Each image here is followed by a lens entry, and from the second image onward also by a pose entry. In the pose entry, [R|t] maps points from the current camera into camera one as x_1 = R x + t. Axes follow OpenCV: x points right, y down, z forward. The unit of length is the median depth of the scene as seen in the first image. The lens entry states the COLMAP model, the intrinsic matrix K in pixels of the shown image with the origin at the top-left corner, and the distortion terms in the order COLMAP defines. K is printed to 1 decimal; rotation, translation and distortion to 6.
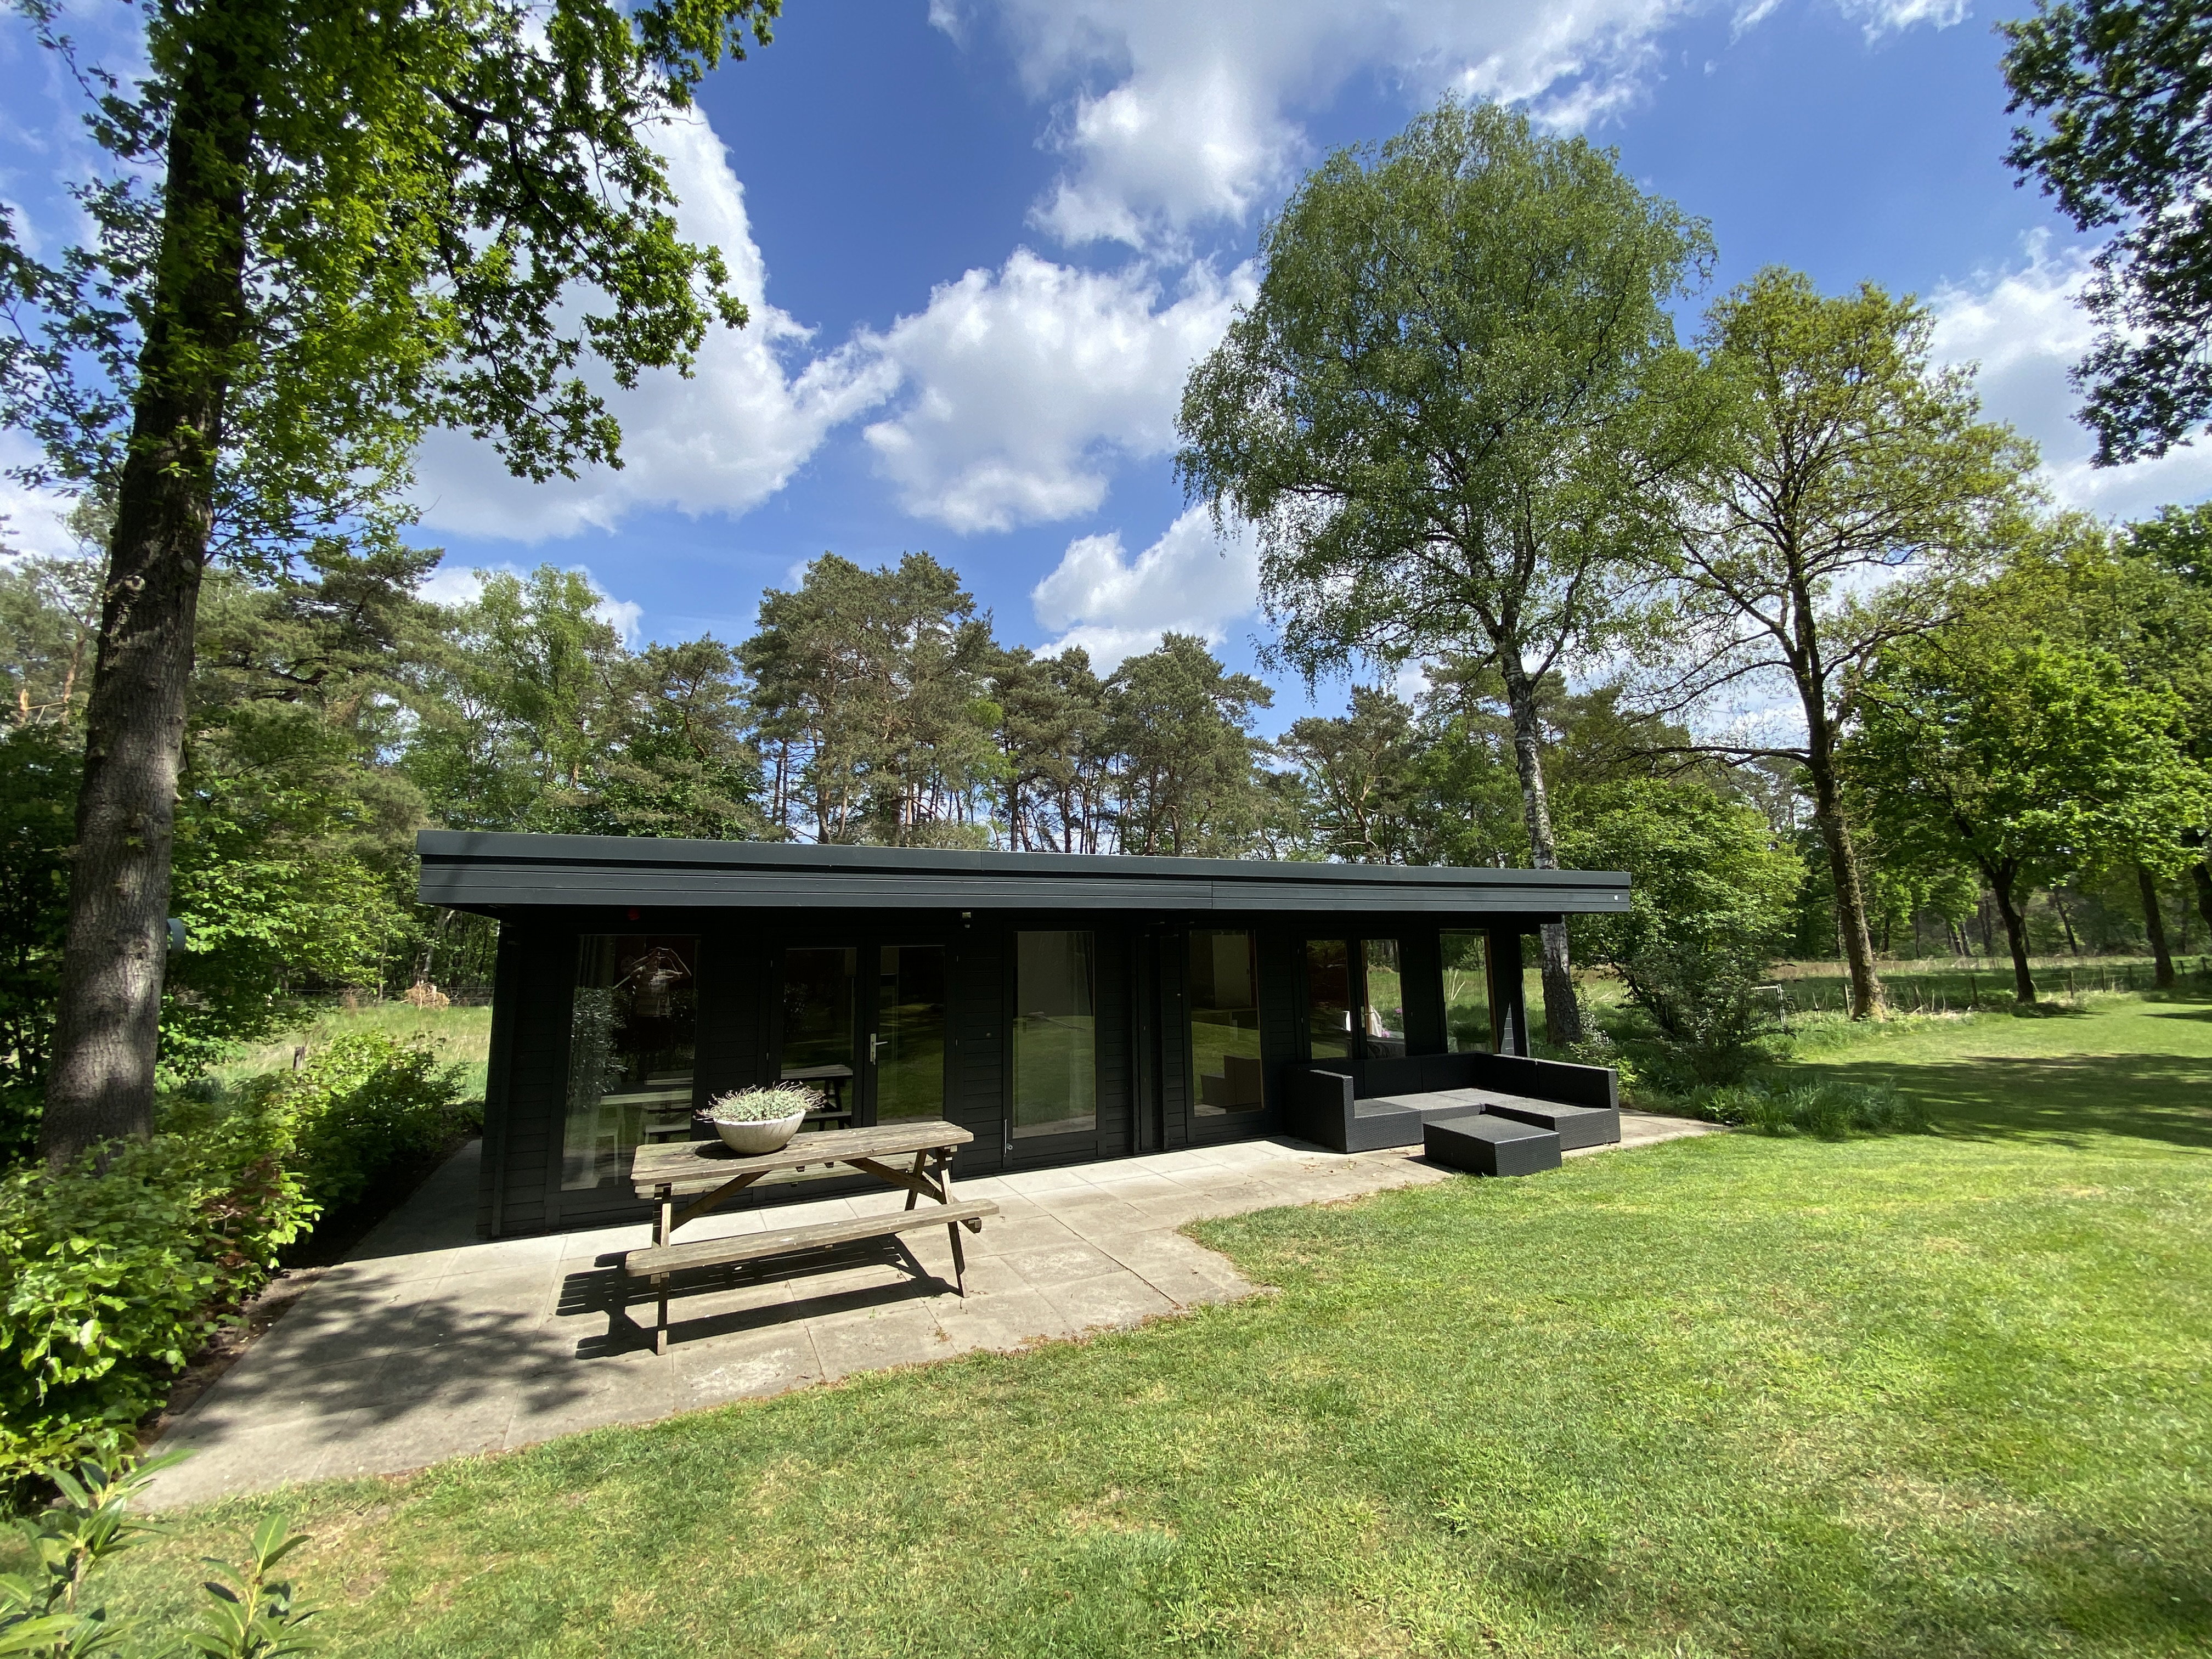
lens RADIAL K [[874.5, 0, 1106.0], [0, 874.5, 829.5], [0, 0, 1]] dist [0.057337, -0.032104]
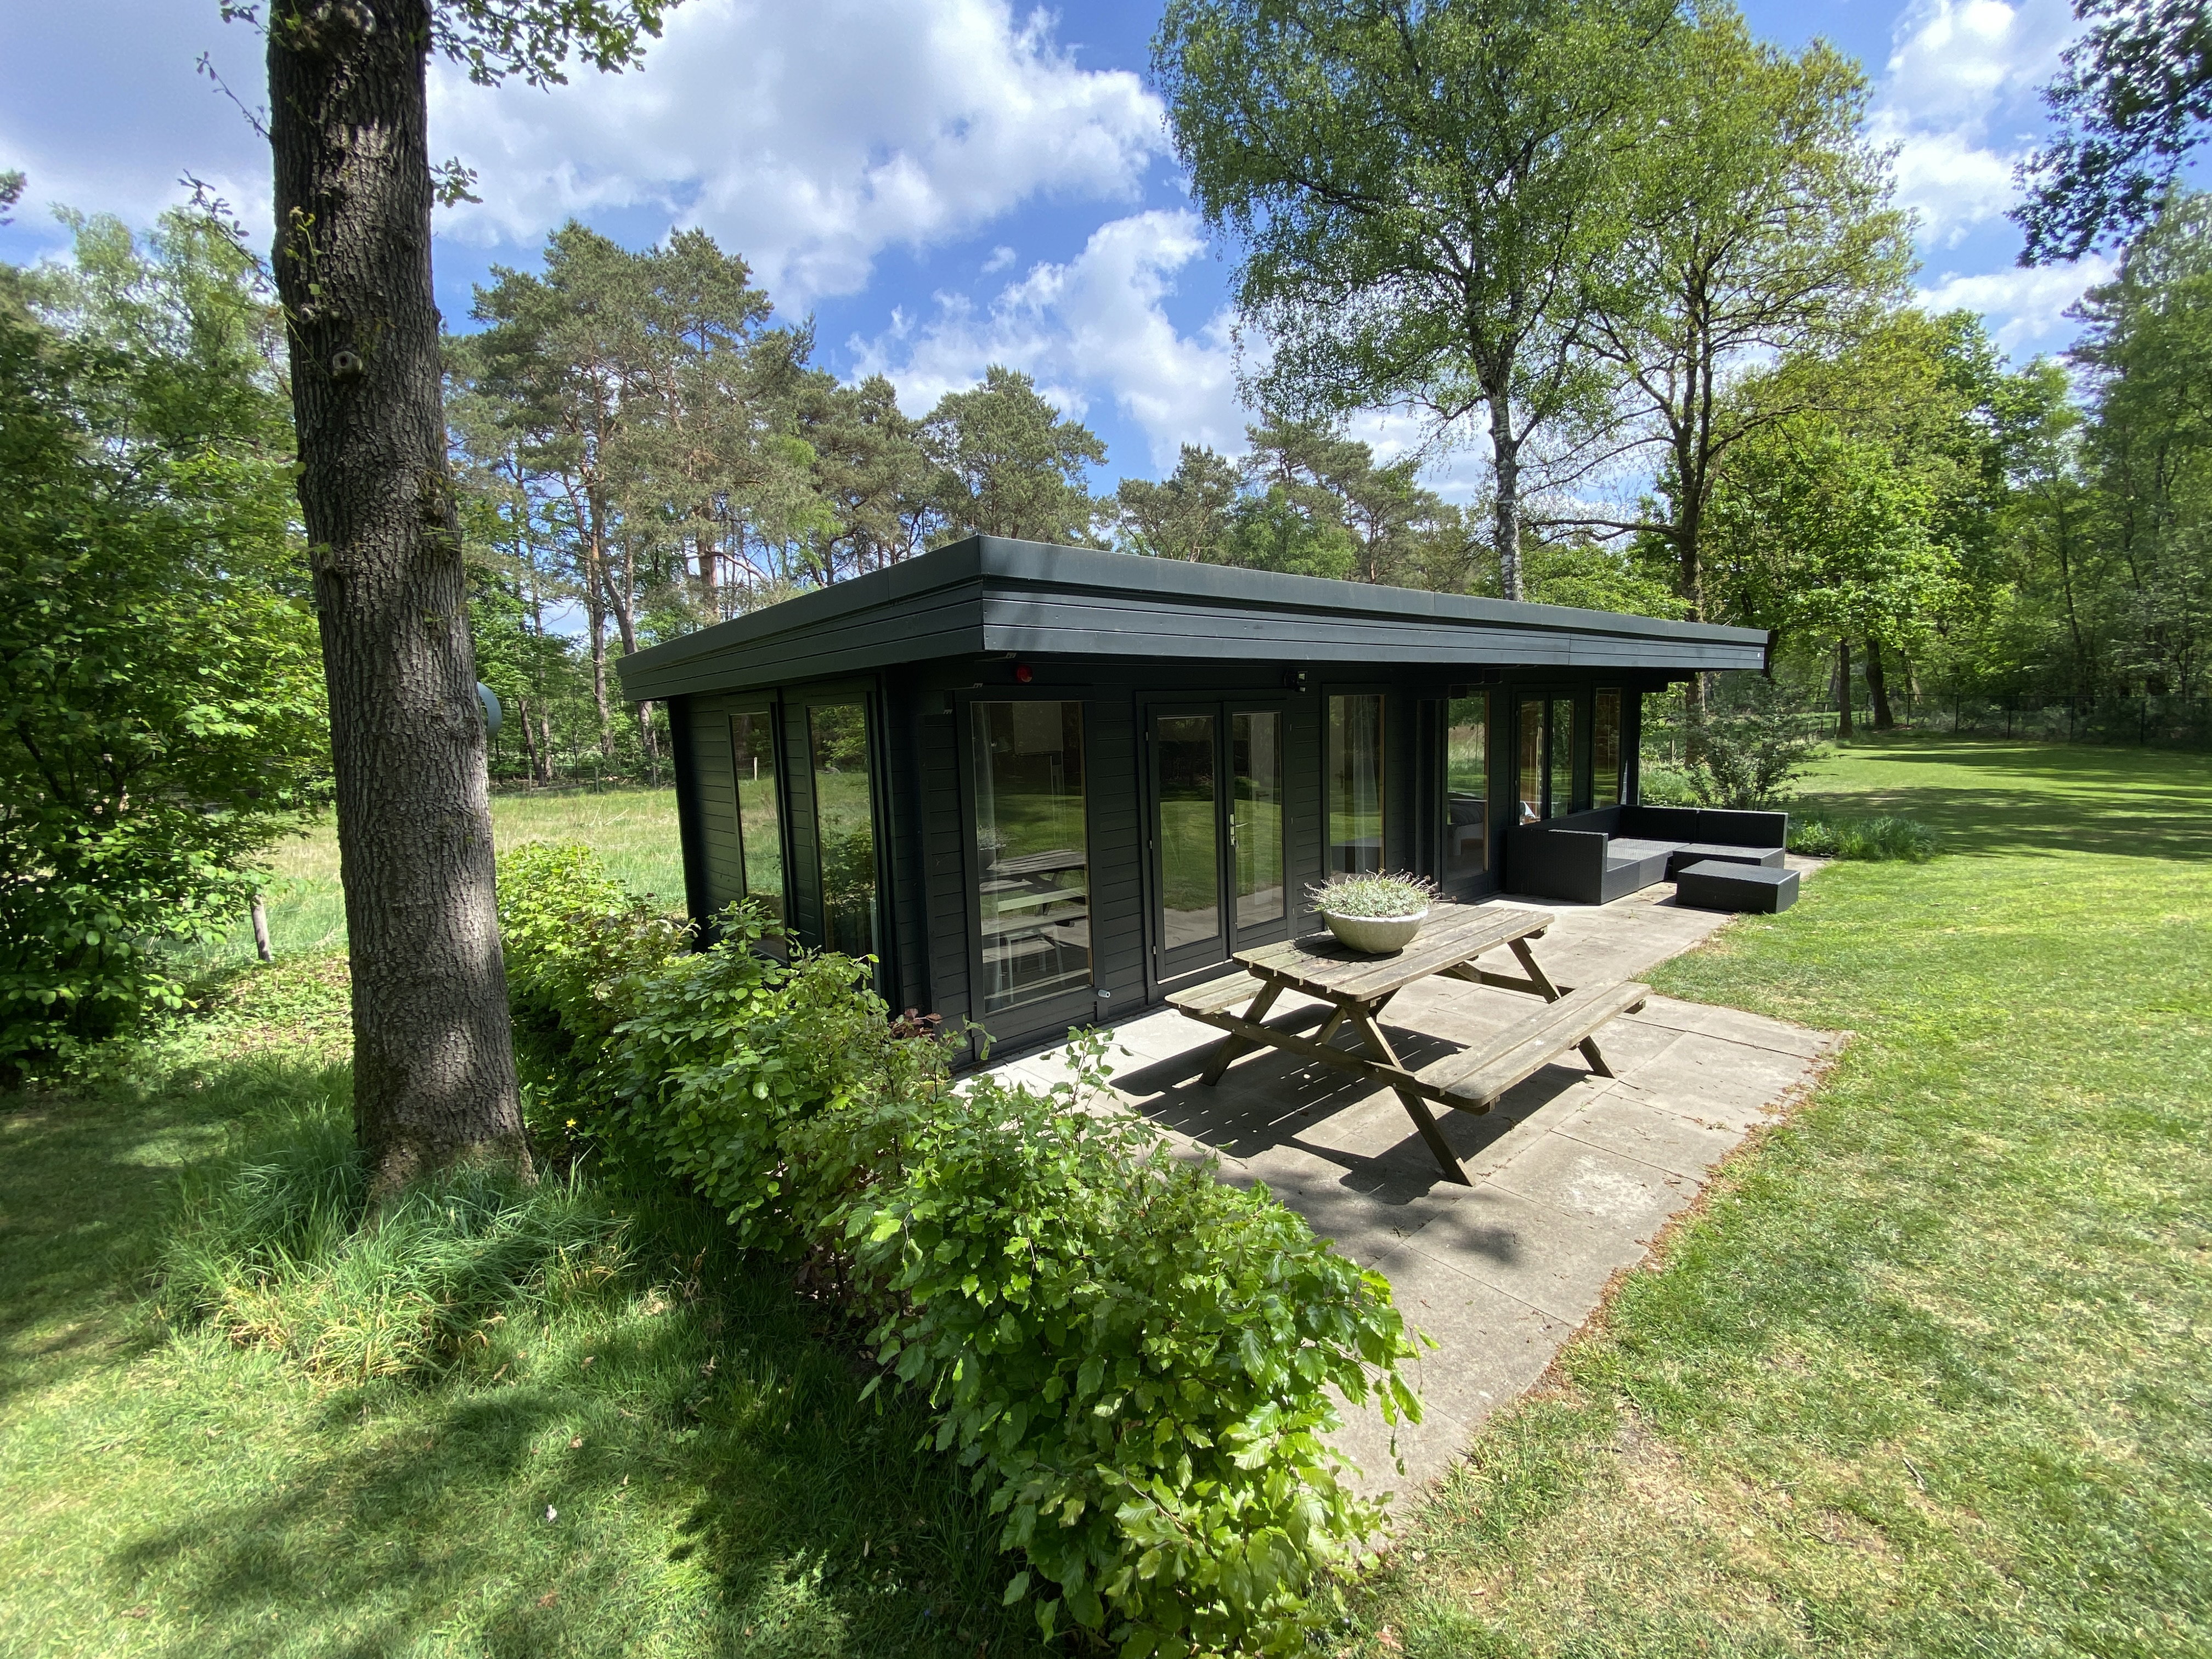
lens RADIAL K [[891.5, 0, 1106.0], [0, 891.5, 829.5], [0, 0, 1]] dist [0.013571, -0.016773]
pose [[0.967419, -0.049359, 0.248324, -0.176175], [-0.013059, 0.969779, 0.243635, 0.013067], [-0.252845, -0.238939, 0.937538, 0.067201]]
